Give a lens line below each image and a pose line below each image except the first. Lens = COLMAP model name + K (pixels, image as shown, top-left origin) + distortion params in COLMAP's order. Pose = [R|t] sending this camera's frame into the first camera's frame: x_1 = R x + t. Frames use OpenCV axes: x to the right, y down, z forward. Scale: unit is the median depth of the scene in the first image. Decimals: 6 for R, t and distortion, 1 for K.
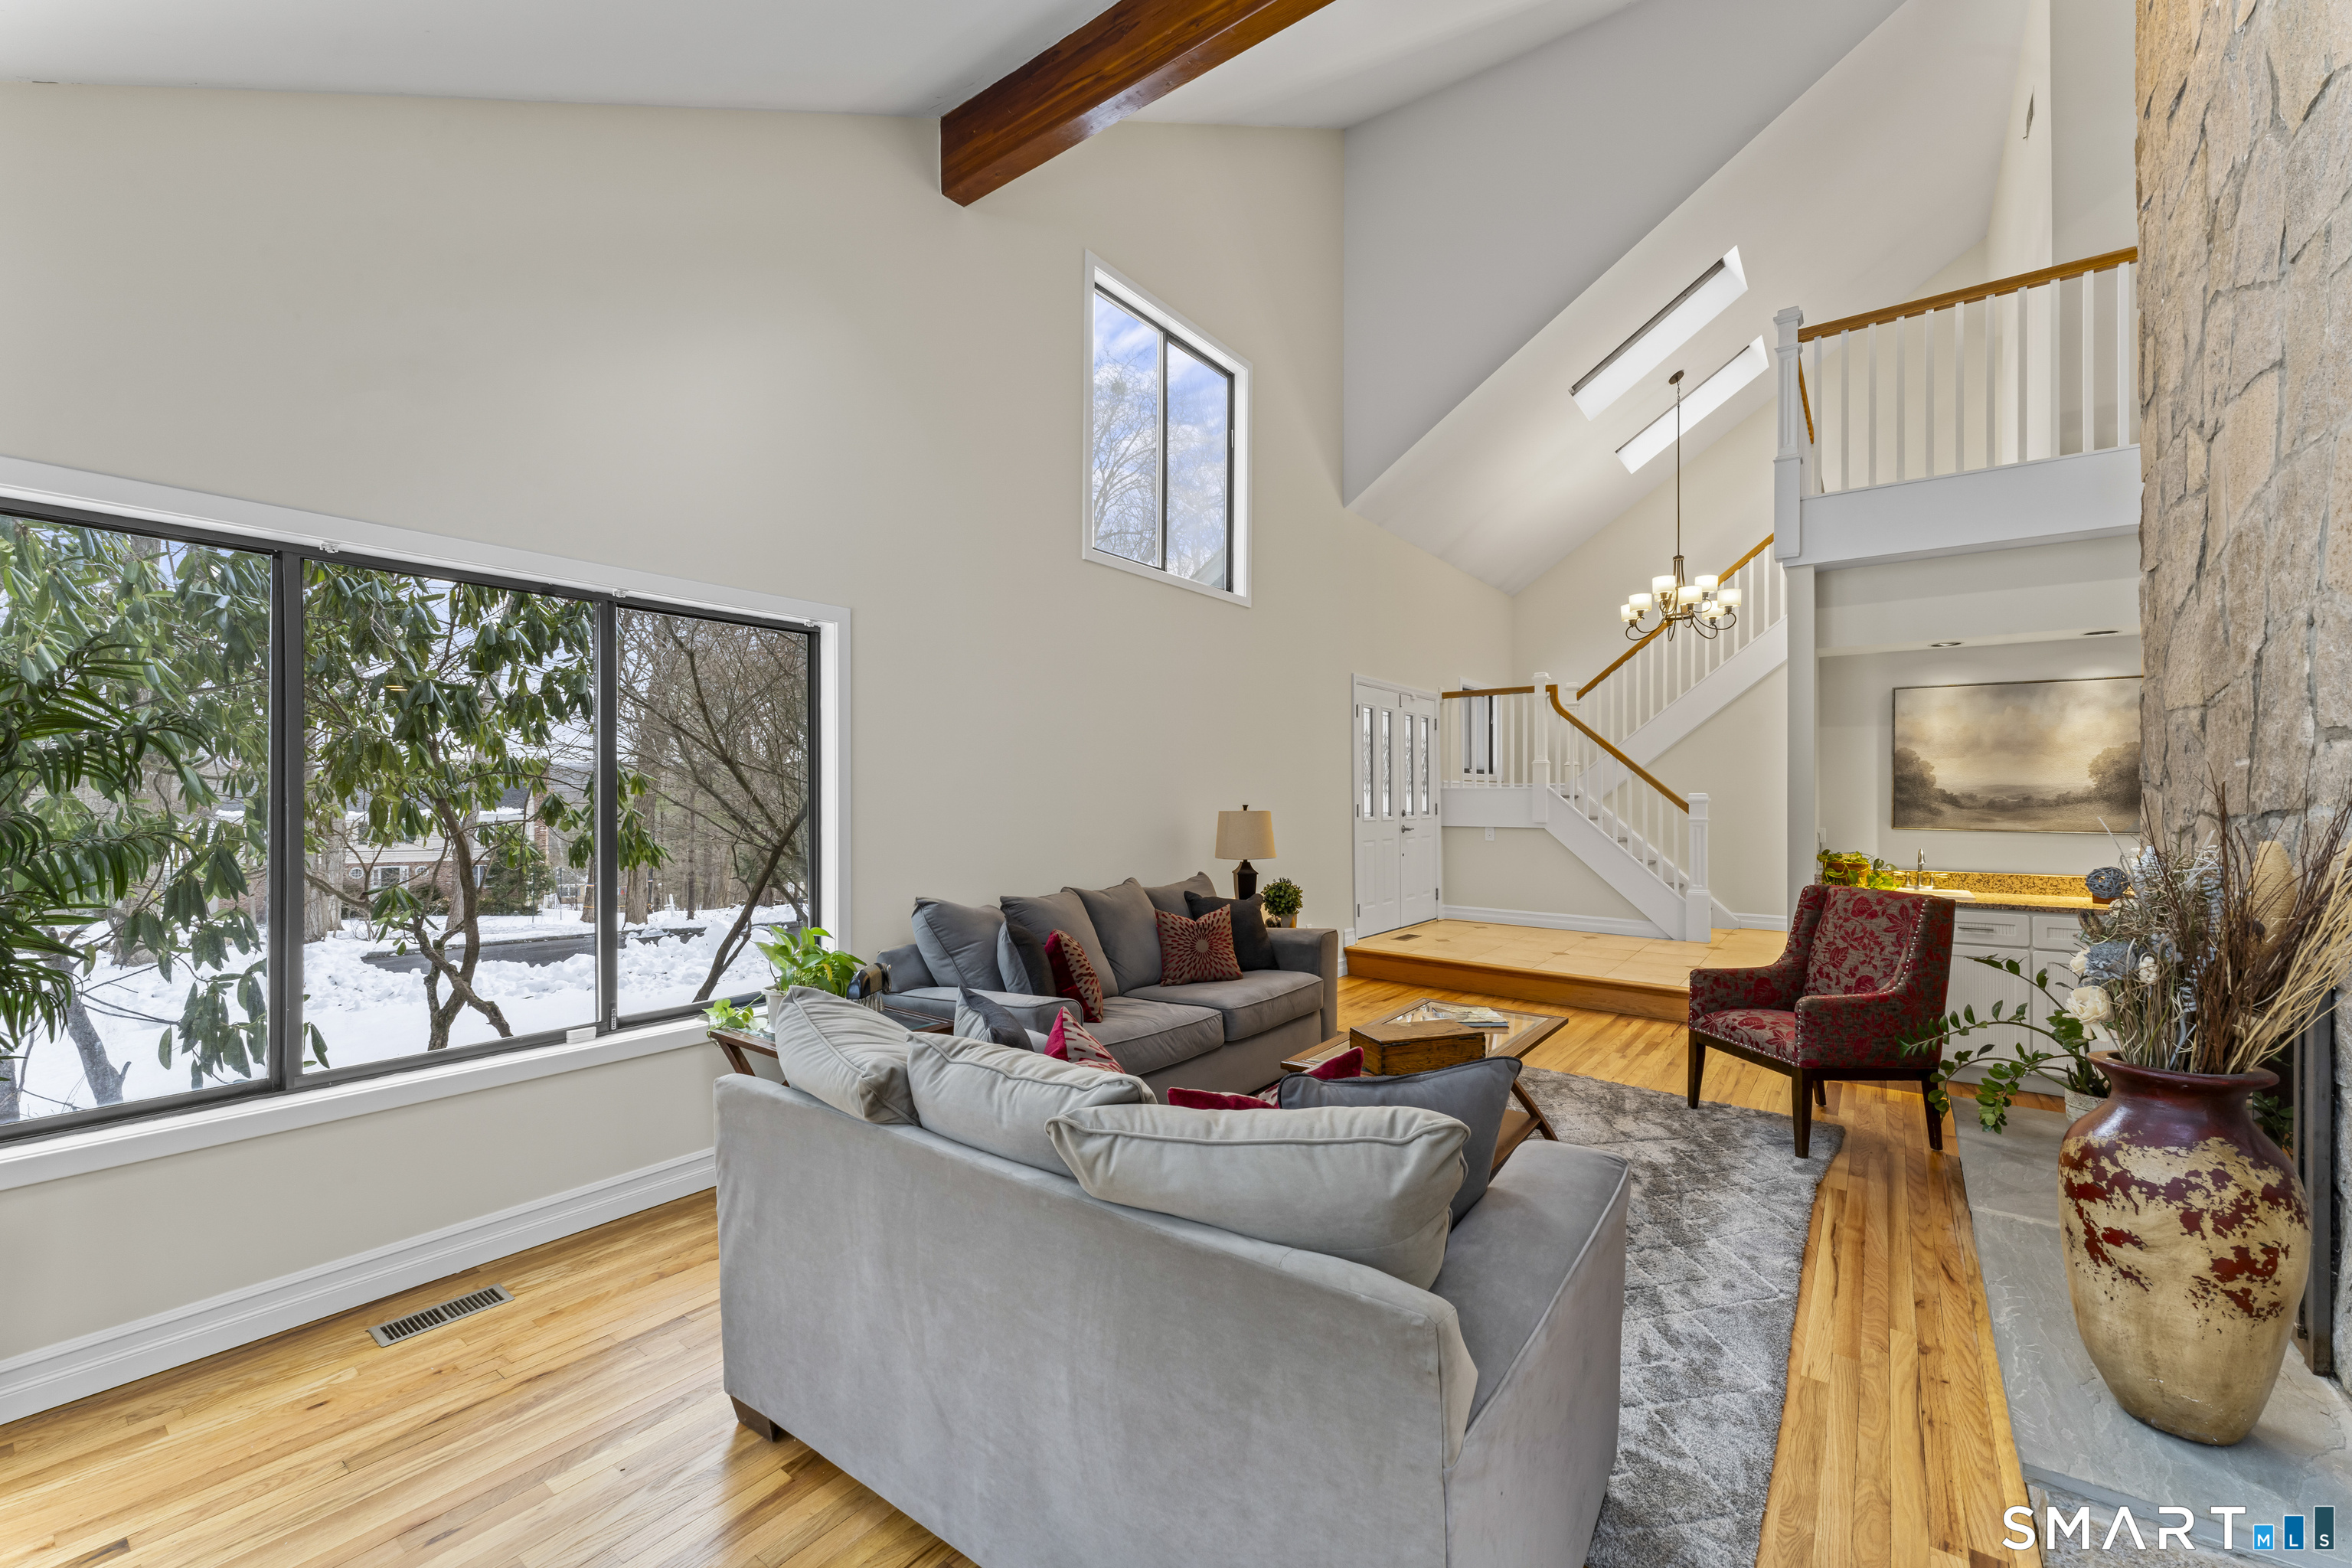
lens RADIAL K [[949.5, 0, 1186.7], [0, 949.5, 793.6], [0, 0, 1]] dist [0.009330, 0.000056]
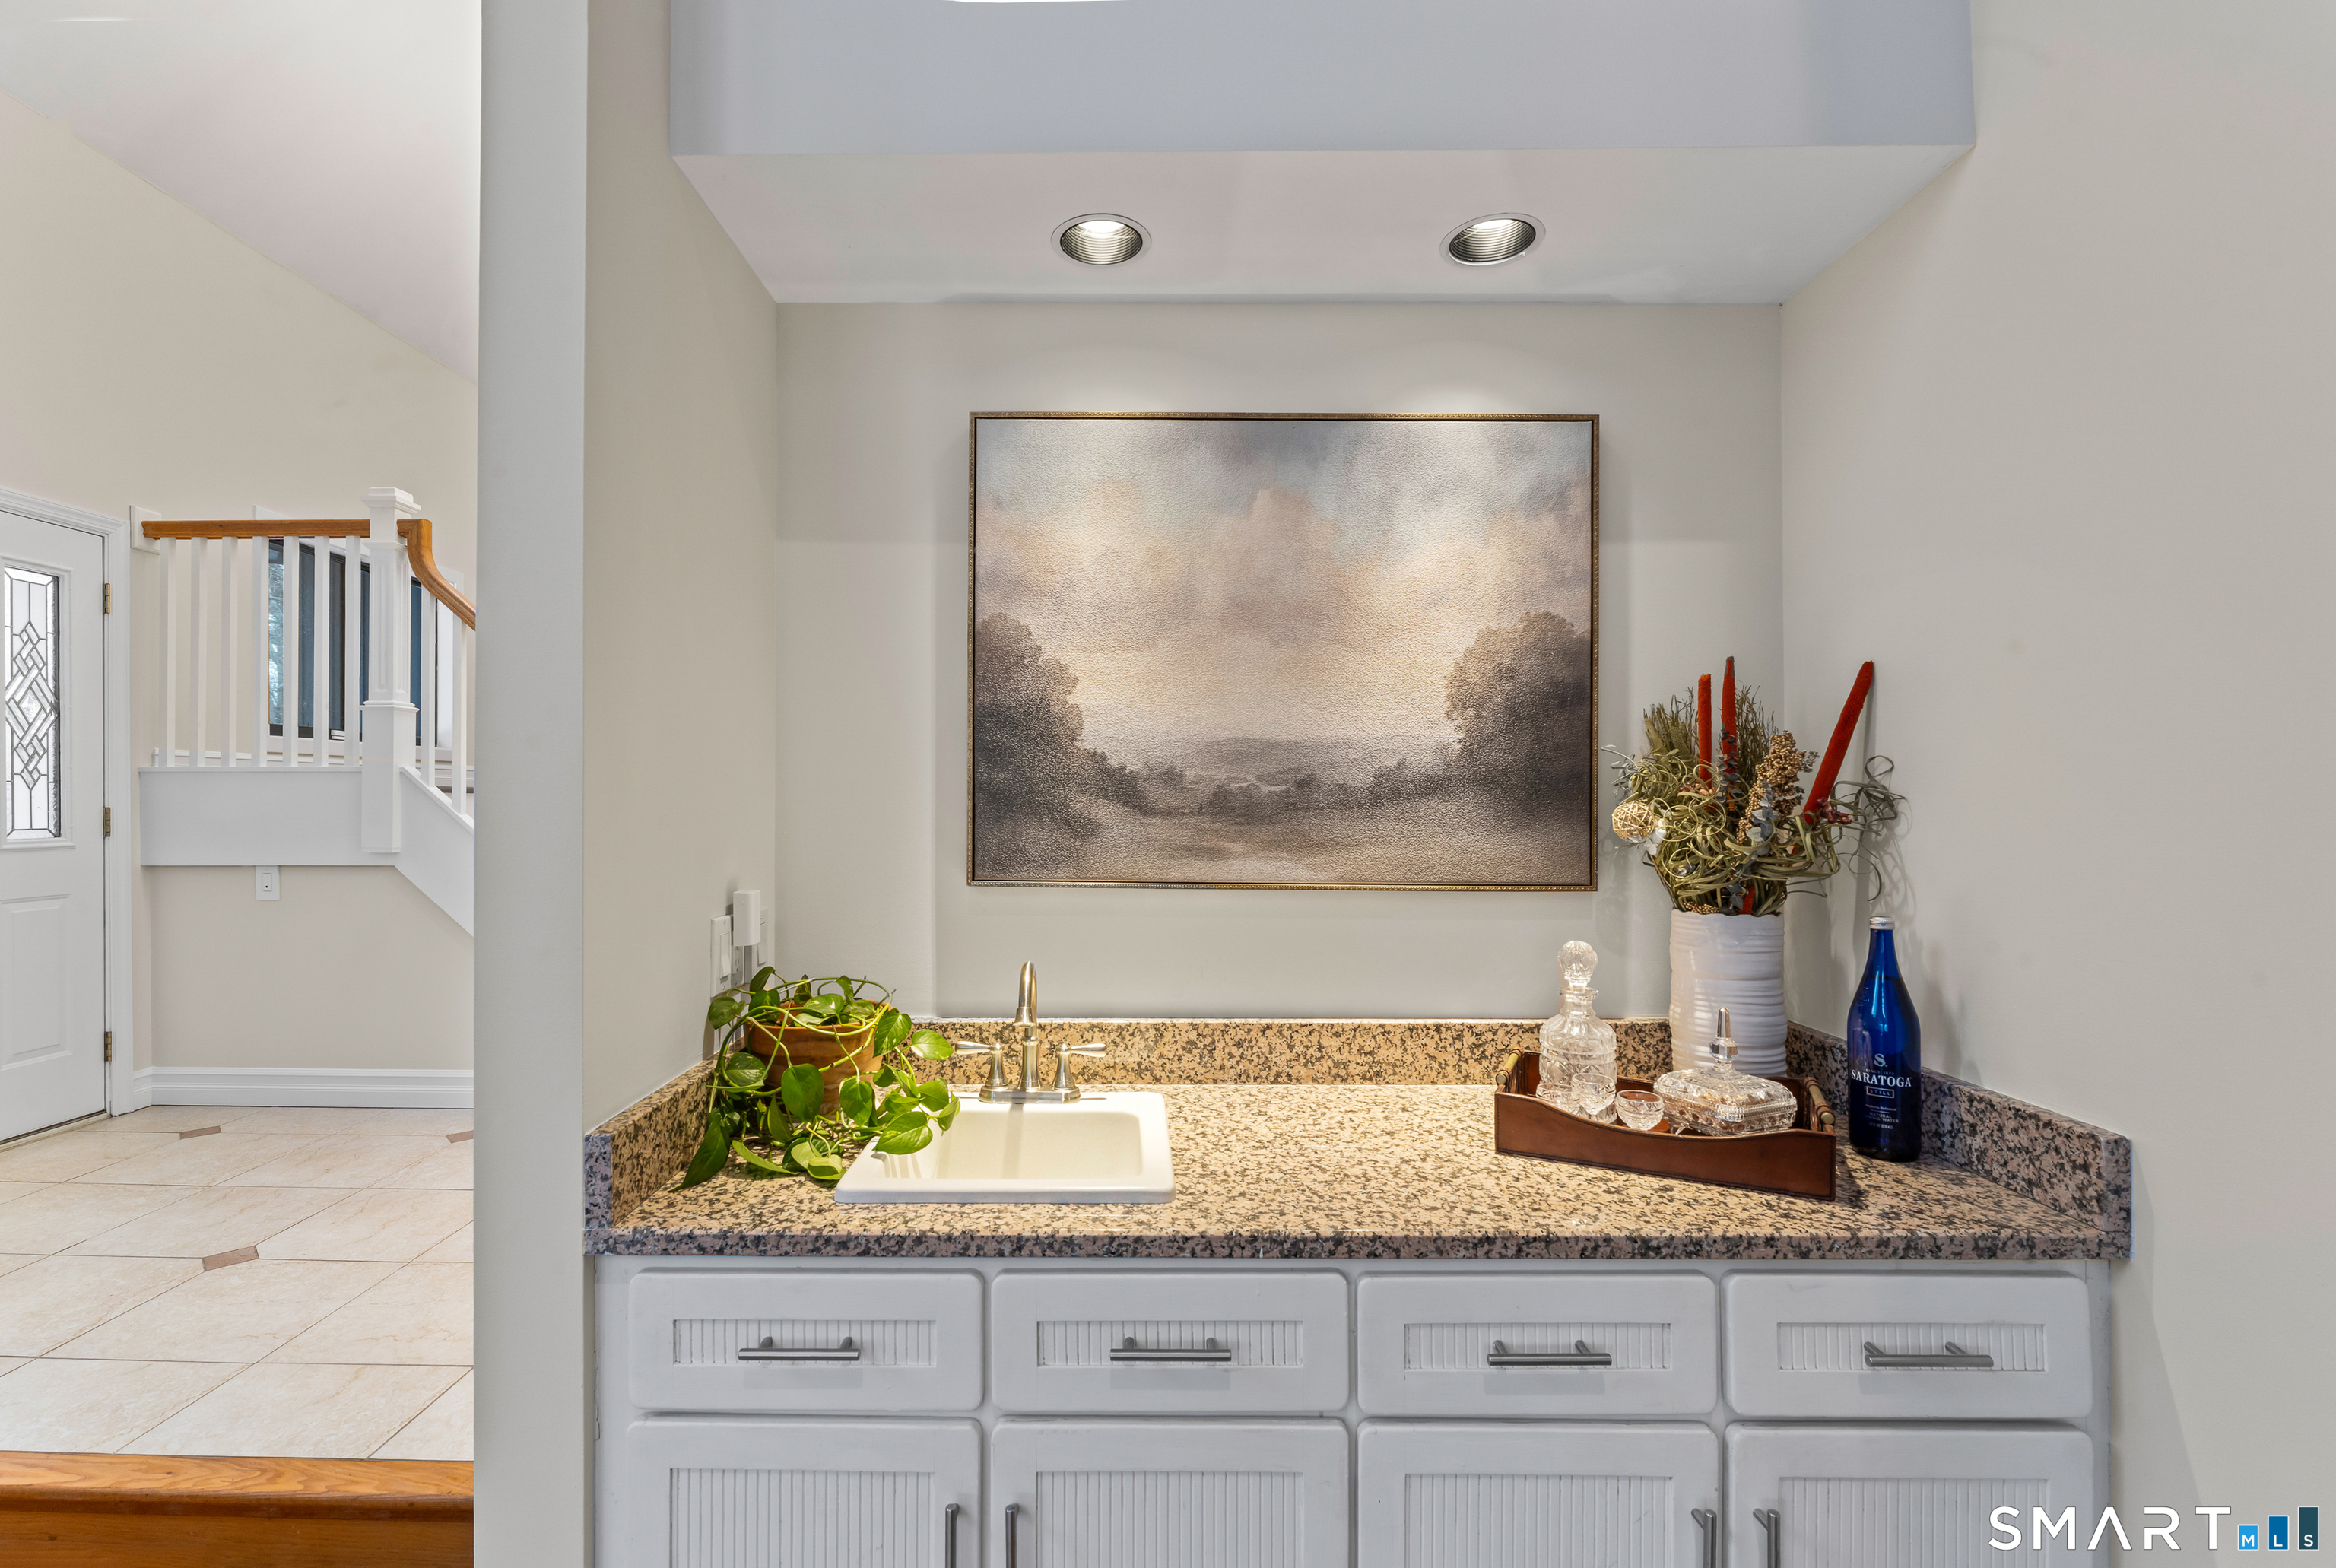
lens RADIAL K [[1013.9, 0, 1162.9], [0, 1013.9, 791.1], [0, 0, 1]] dist [0.000307, 0.000007]
pose [[0.794270, 0.005366, 0.607541, 0.624231], [-0.001927, 0.999978, -0.006313, 0.009948], [-0.607561, 0.003843, 0.794263, 0.746580]]
